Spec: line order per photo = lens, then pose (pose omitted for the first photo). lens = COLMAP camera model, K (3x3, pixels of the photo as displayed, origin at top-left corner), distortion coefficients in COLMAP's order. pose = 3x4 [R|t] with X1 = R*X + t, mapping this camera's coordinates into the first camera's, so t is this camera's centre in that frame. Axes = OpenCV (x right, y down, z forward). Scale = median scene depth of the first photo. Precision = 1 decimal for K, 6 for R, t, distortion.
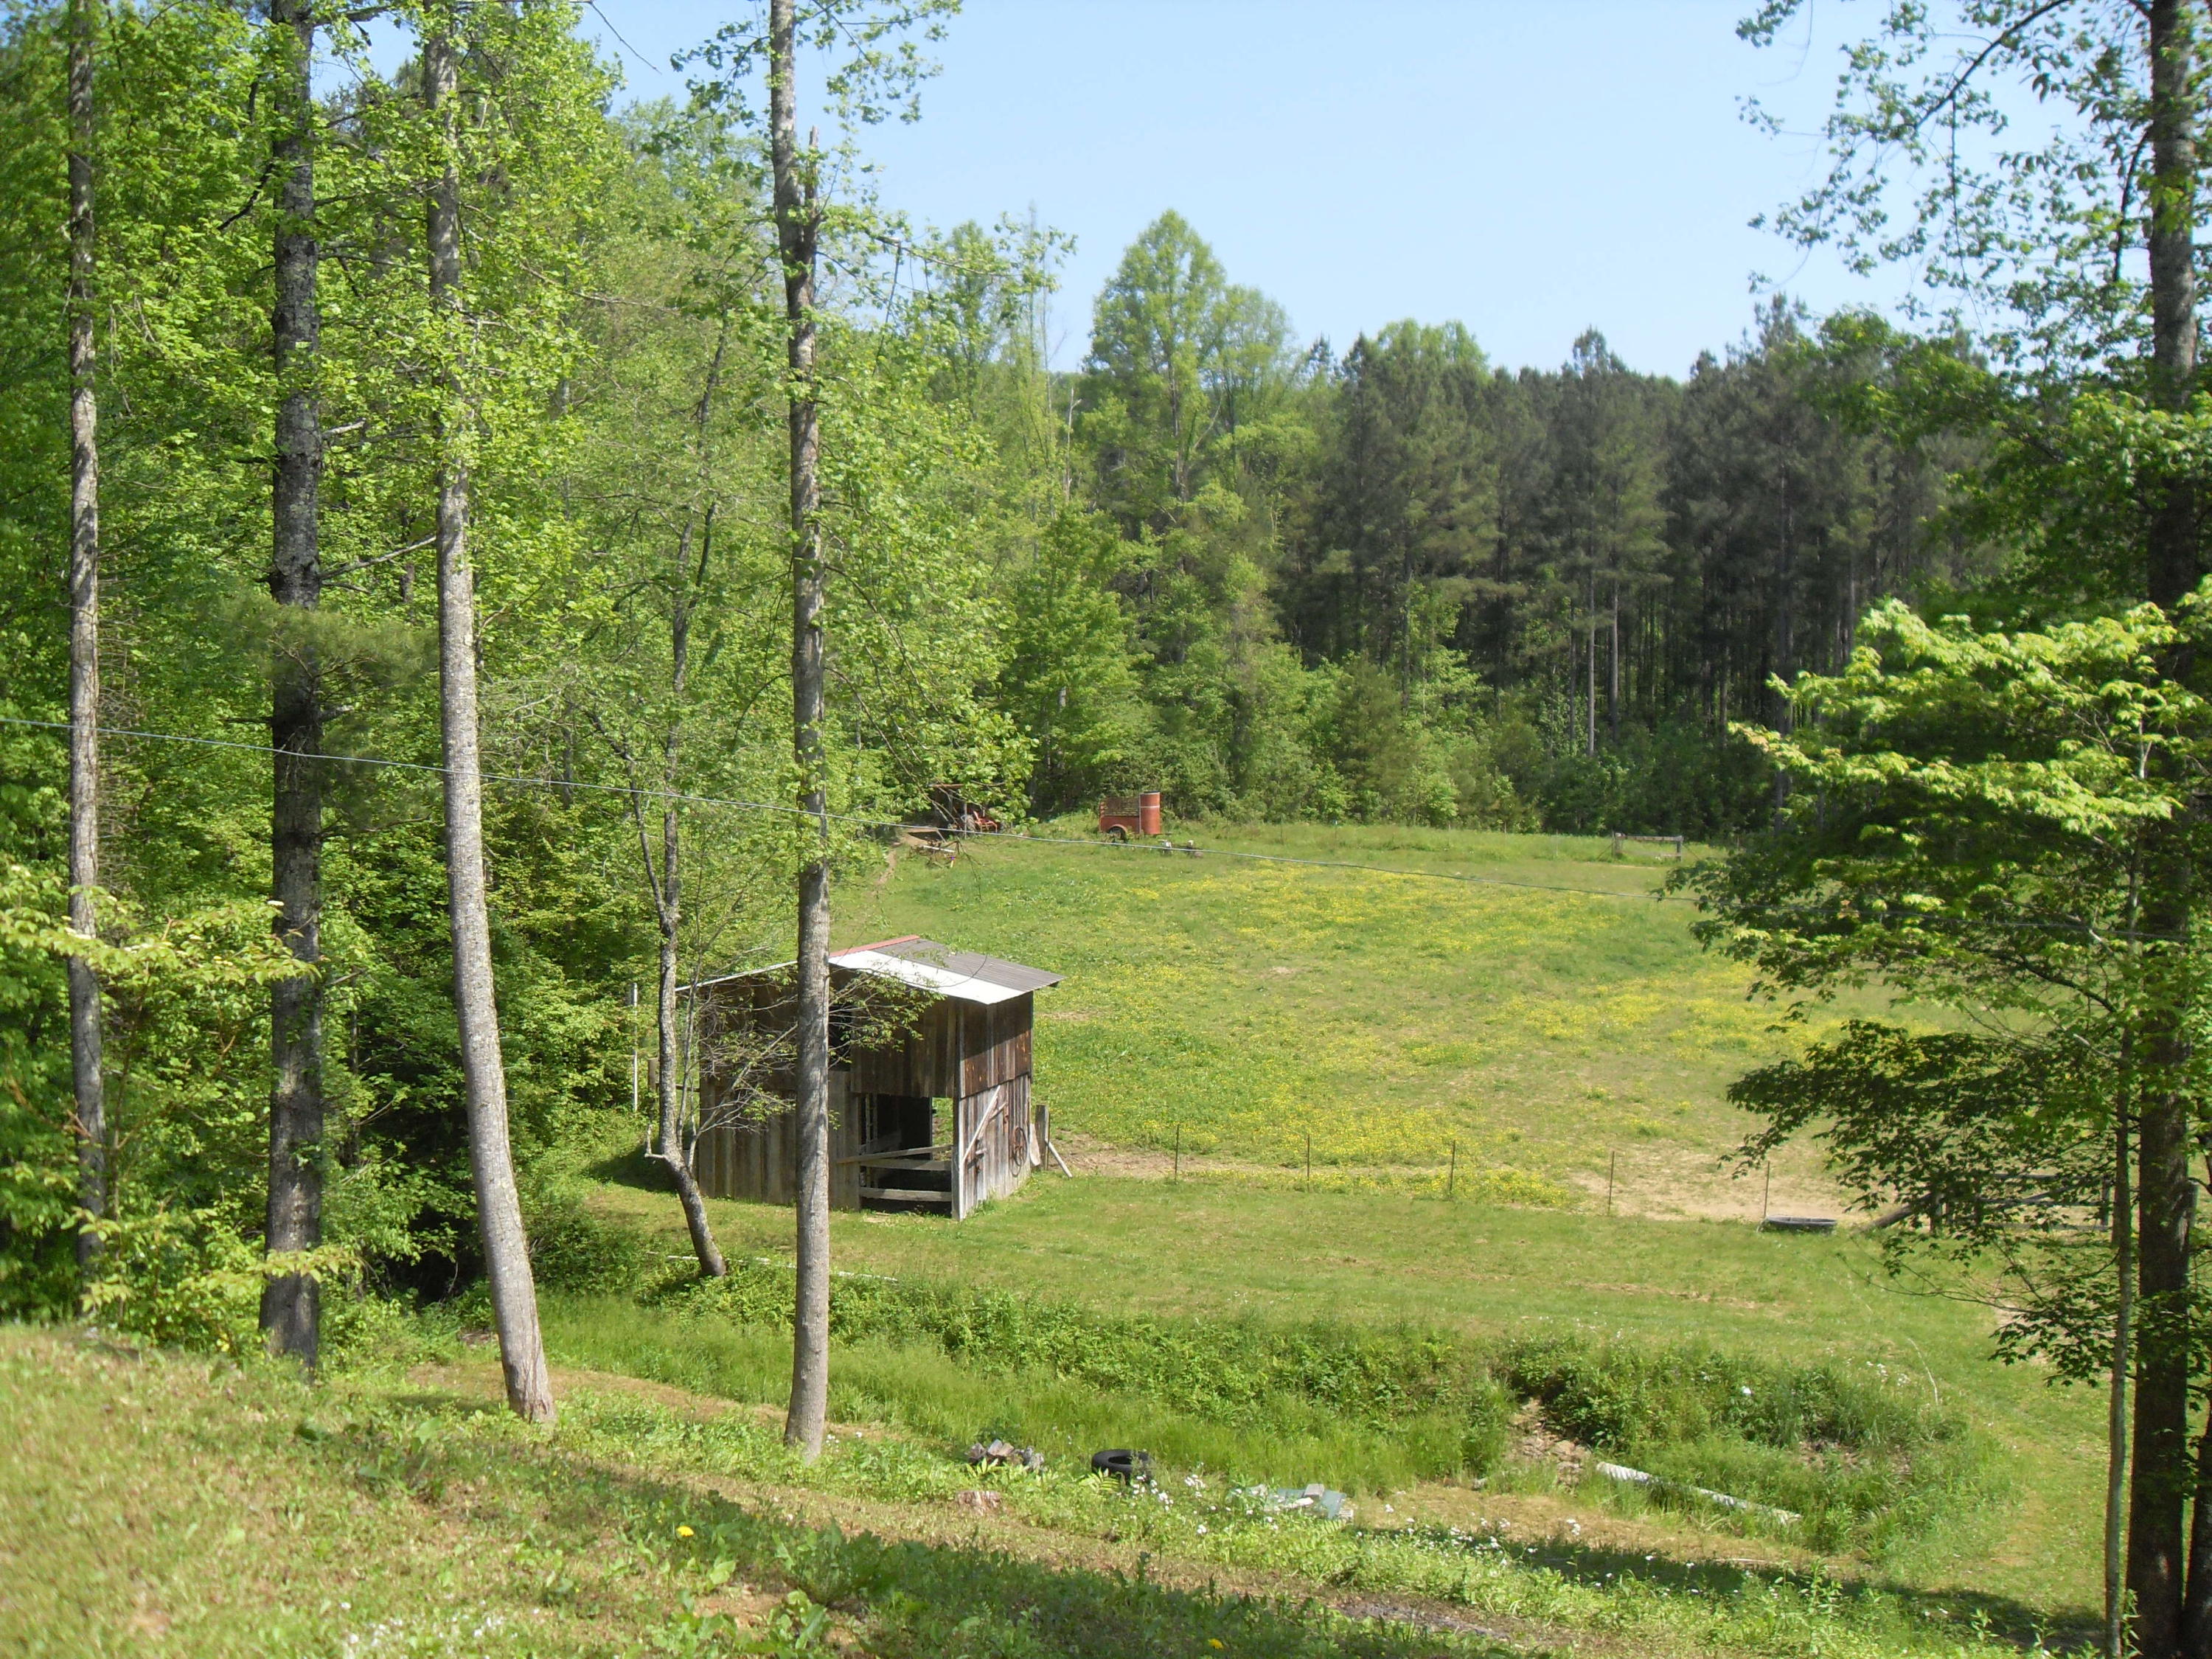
lens RADIAL K [[2334.7, 0, 1103.2], [0, 2334.7, 829.1], [0, 0, 1]] dist [-0.124623, 0.000000]
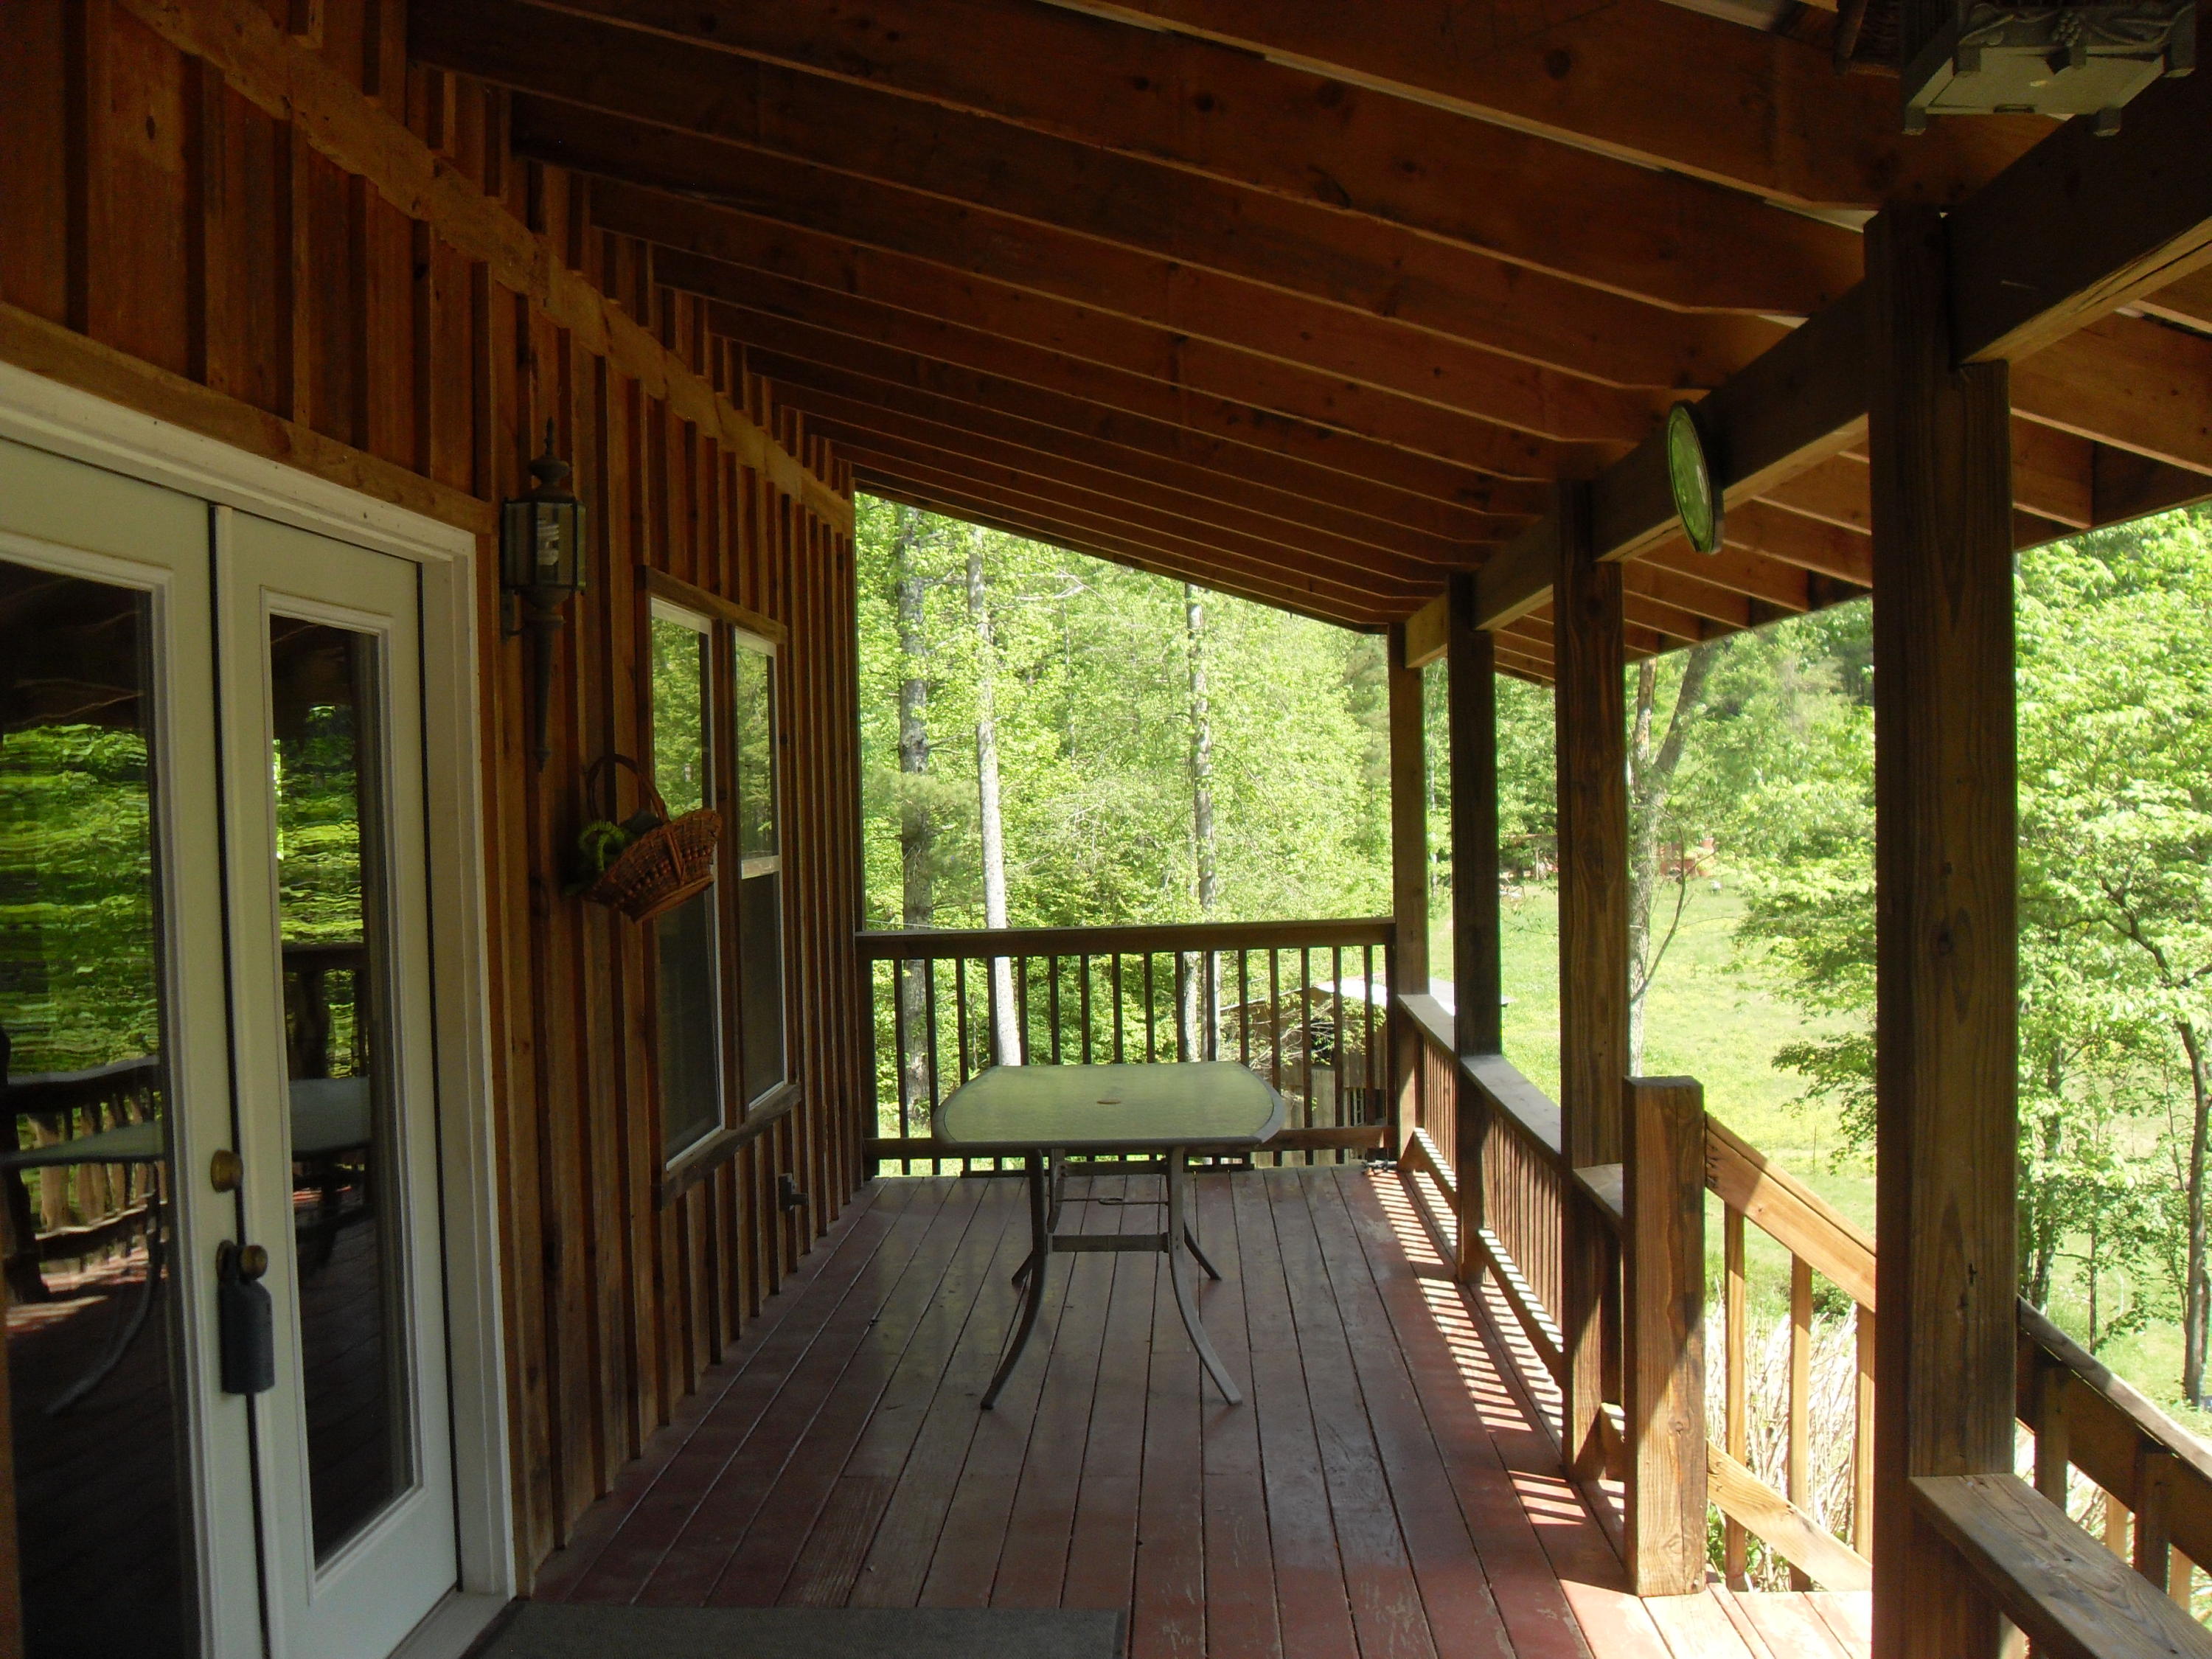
lens RADIAL K [[2334.7, 0, 1107.5], [0, 2334.7, 833.6], [0, 0, 1]] dist [-0.124623, 0.000000]
pose [[0.959862, -0.024866, -0.279368, 0.213606], [0.020657, 0.999625, -0.018001, -0.015708], [0.279711, 0.011507, 0.960015, -0.486070]]
